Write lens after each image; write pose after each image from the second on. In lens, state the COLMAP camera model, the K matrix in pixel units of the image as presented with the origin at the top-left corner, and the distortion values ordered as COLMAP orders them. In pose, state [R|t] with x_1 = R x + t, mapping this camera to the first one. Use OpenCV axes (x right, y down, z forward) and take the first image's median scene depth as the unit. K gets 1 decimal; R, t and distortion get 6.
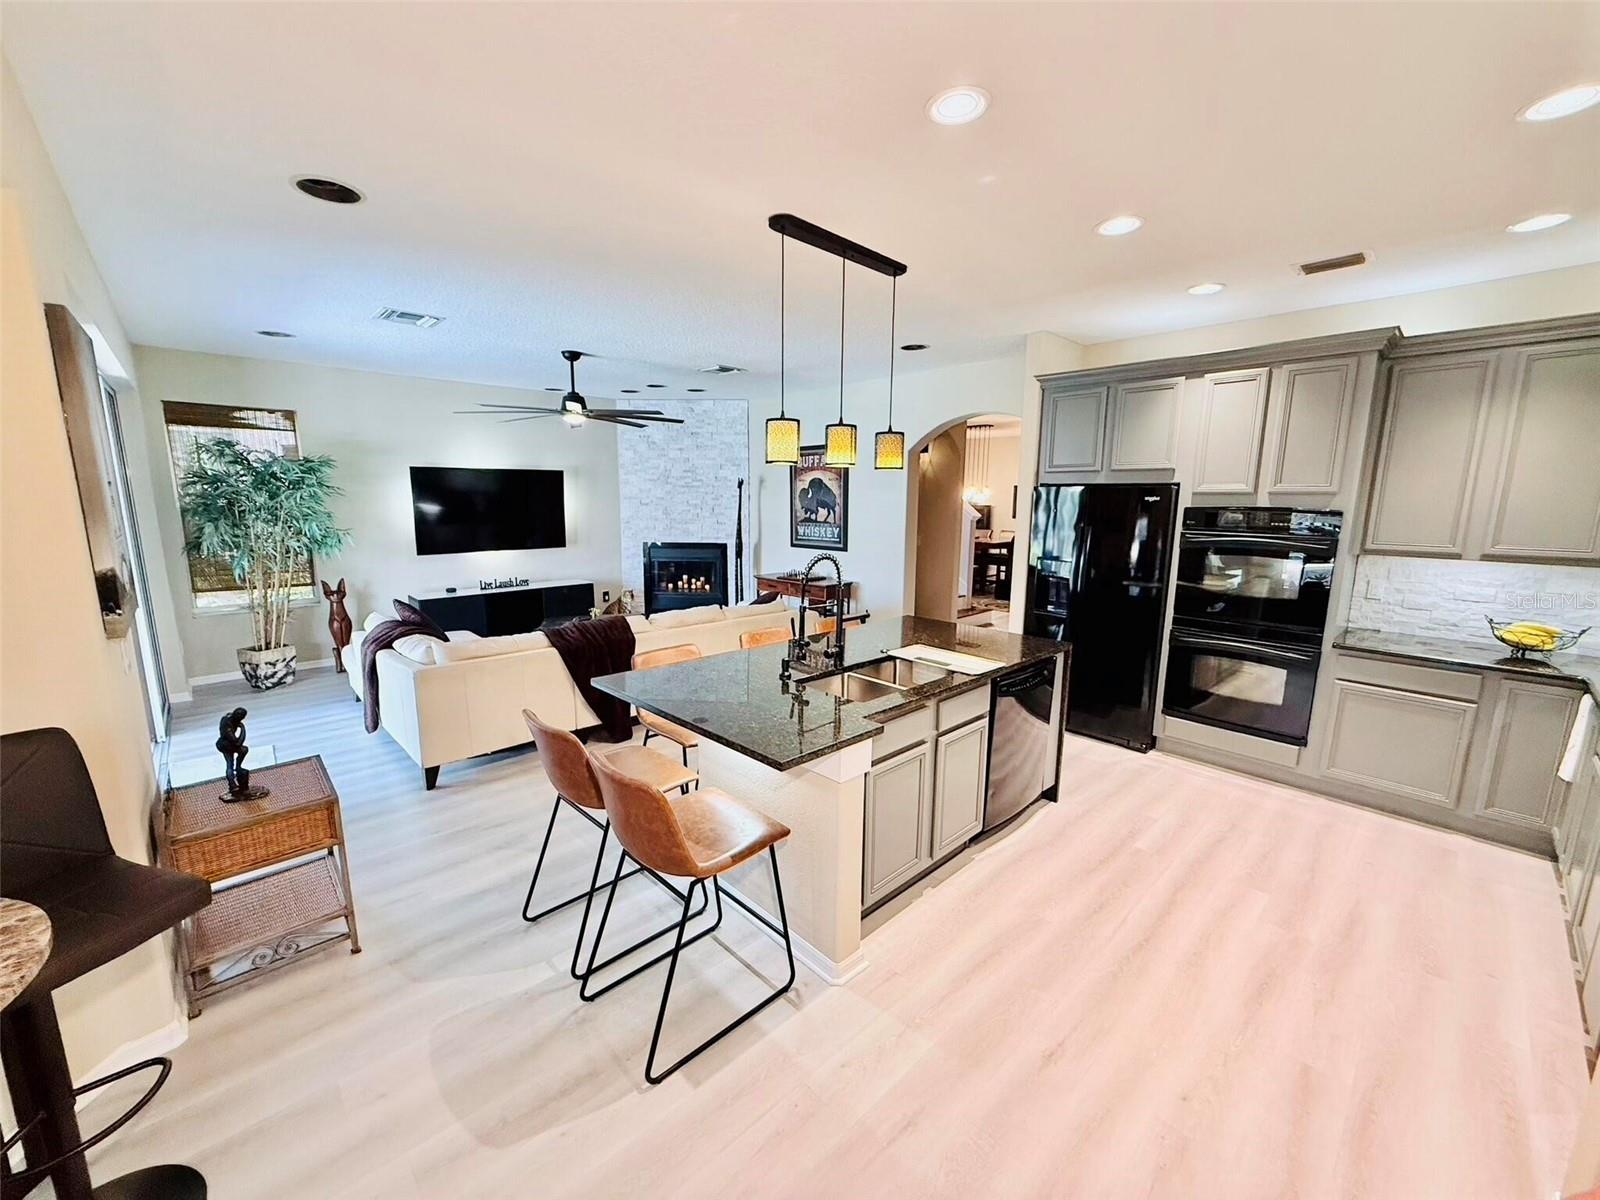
lens RADIAL K [[625.0, 0, 800.0], [0, 625.0, 600.0], [0, 0, 1]] dist [0.002669, -0.002171]
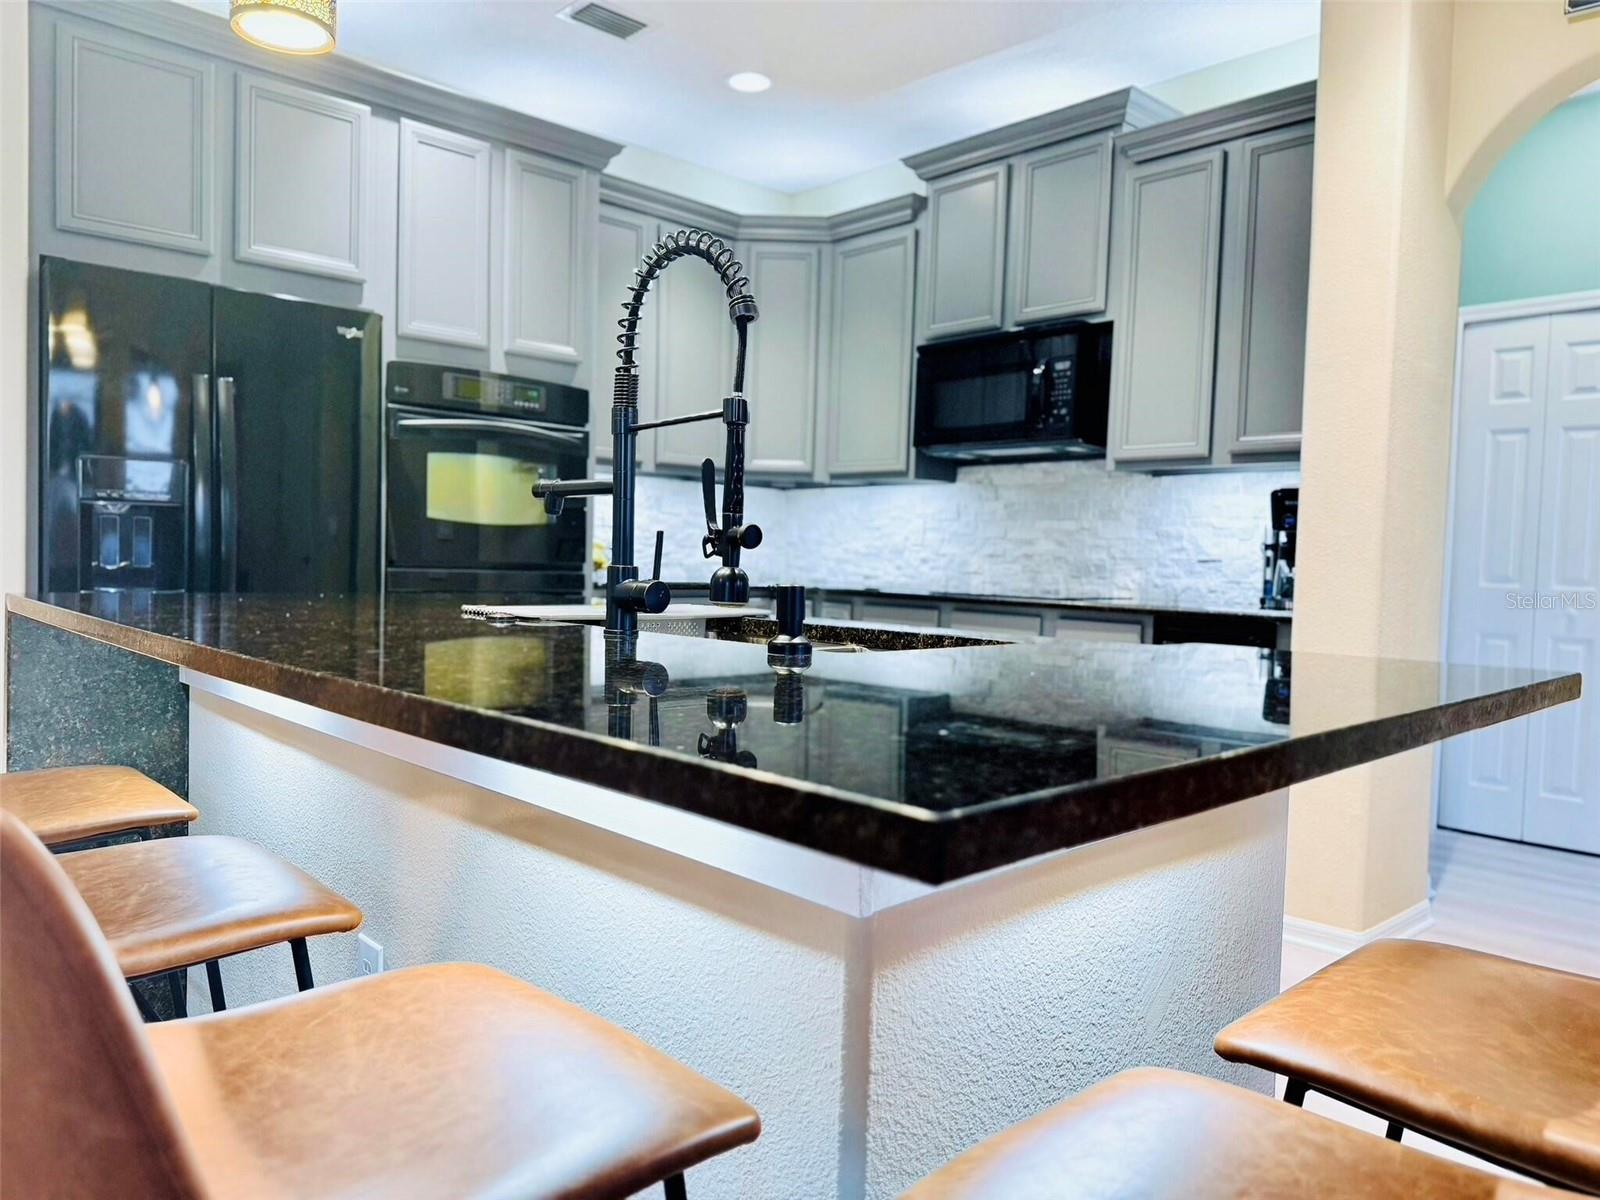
lens RADIAL K [[1116.2, 0, 800.0], [0, 1116.2, 600.0], [0, 0, 1]] dist [0.005503, 0.001087]
pose [[0.008759, -0.051433, 0.998638, -0.341049], [0.131617, 0.990047, 0.049836, 0.051371], [-0.991262, 0.131001, 0.015441, 0.692047]]
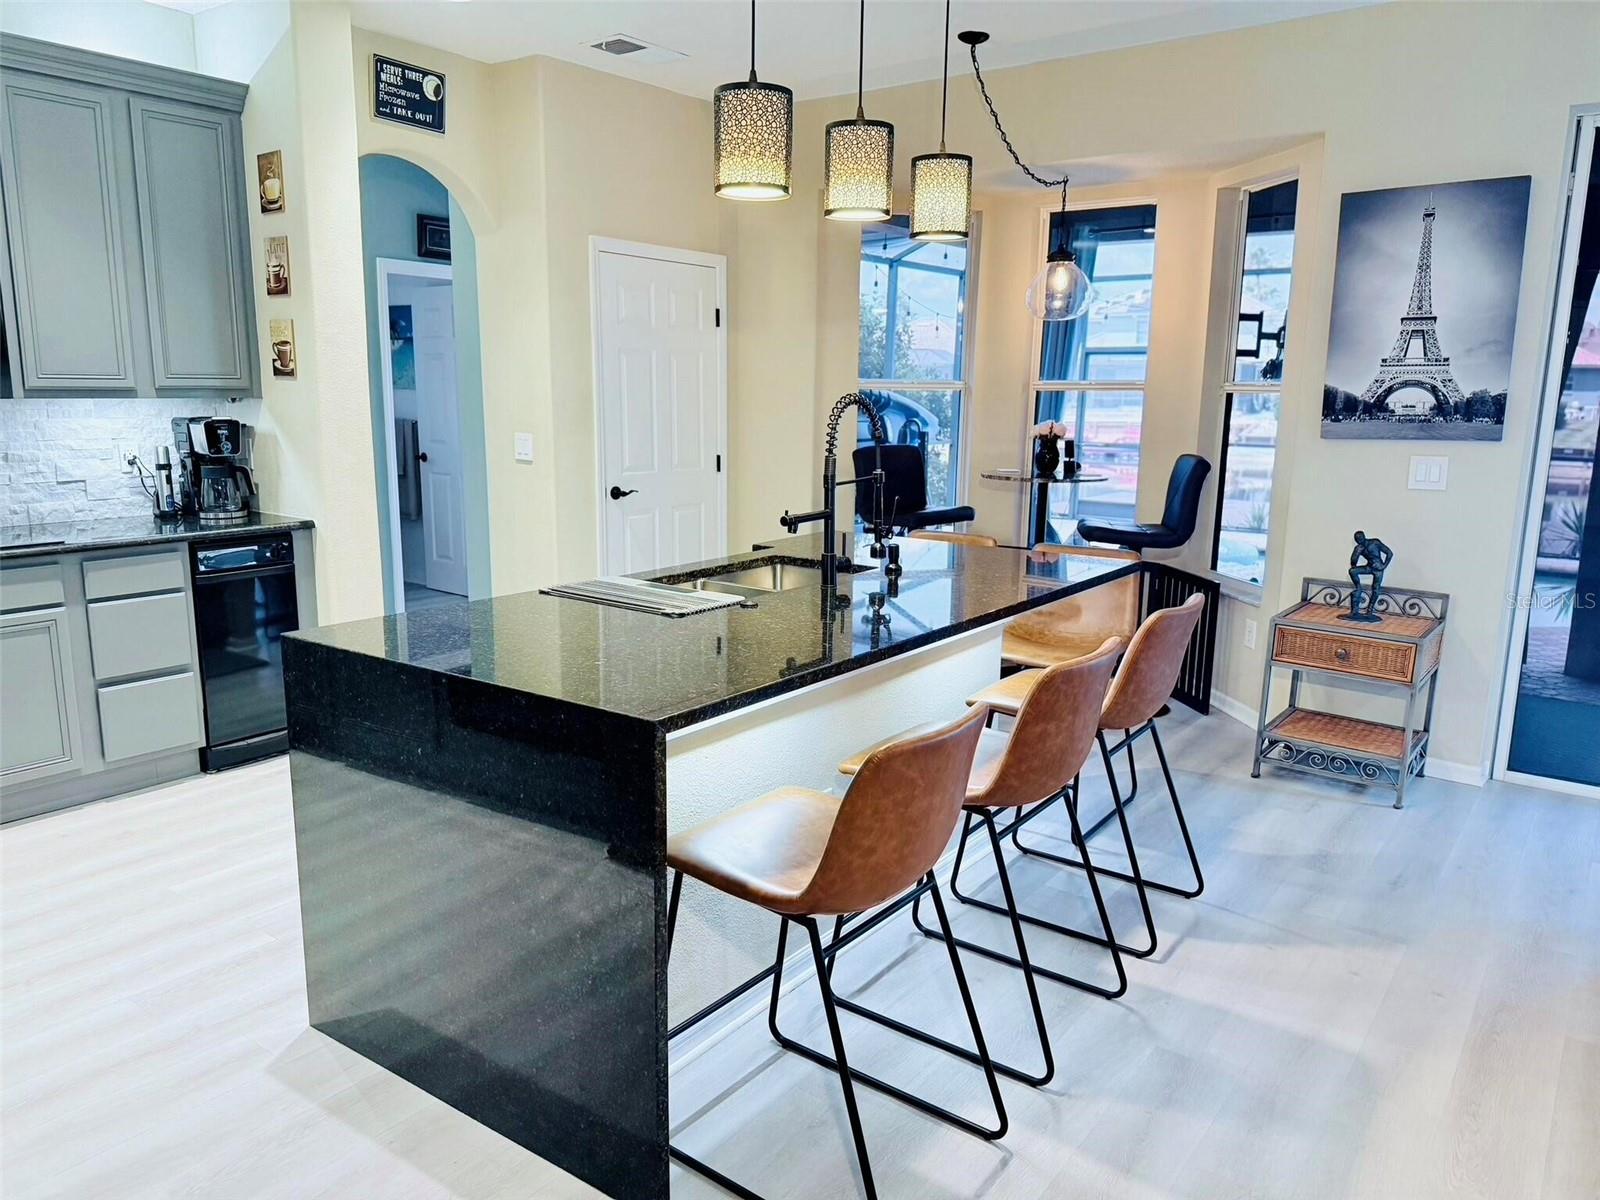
lens RADIAL K [[1116.2, 0, 800.0], [0, 1116.2, 600.0], [0, 0, 1]] dist [0.005503, 0.001087]
pose [[-0.986414, 0.008071, -0.164079, 0.199506], [-0.049698, 0.937330, 0.344880, -0.190868], [0.156580, 0.348349, -0.924195, 1.499749]]
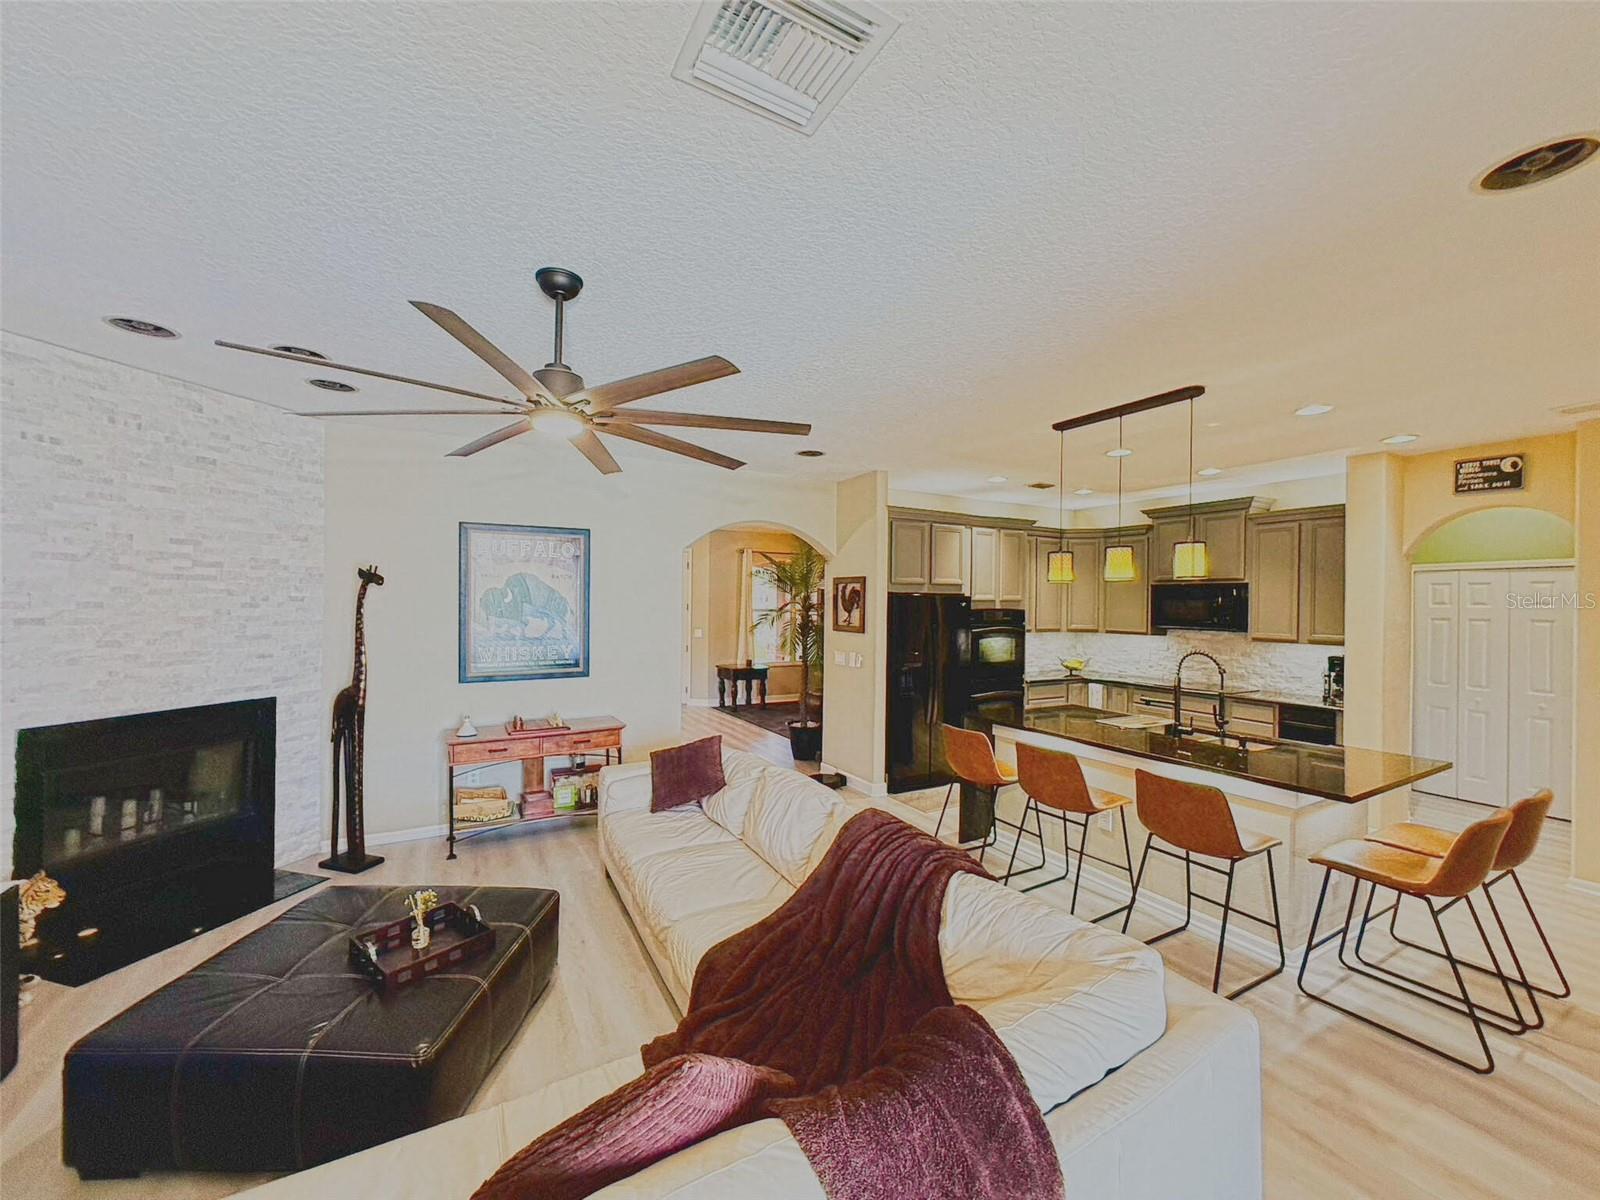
lens RADIAL K [[625.0, 0, 800.0], [0, 625.0, 600.0], [0, 0, 1]] dist [0.002669, -0.002171]
pose [[0.253298, -0.004419, 0.967378, -1.008930], [0.149046, 0.988228, -0.034512, -0.187618], [-0.955837, 0.152926, 0.250975, 1.043891]]
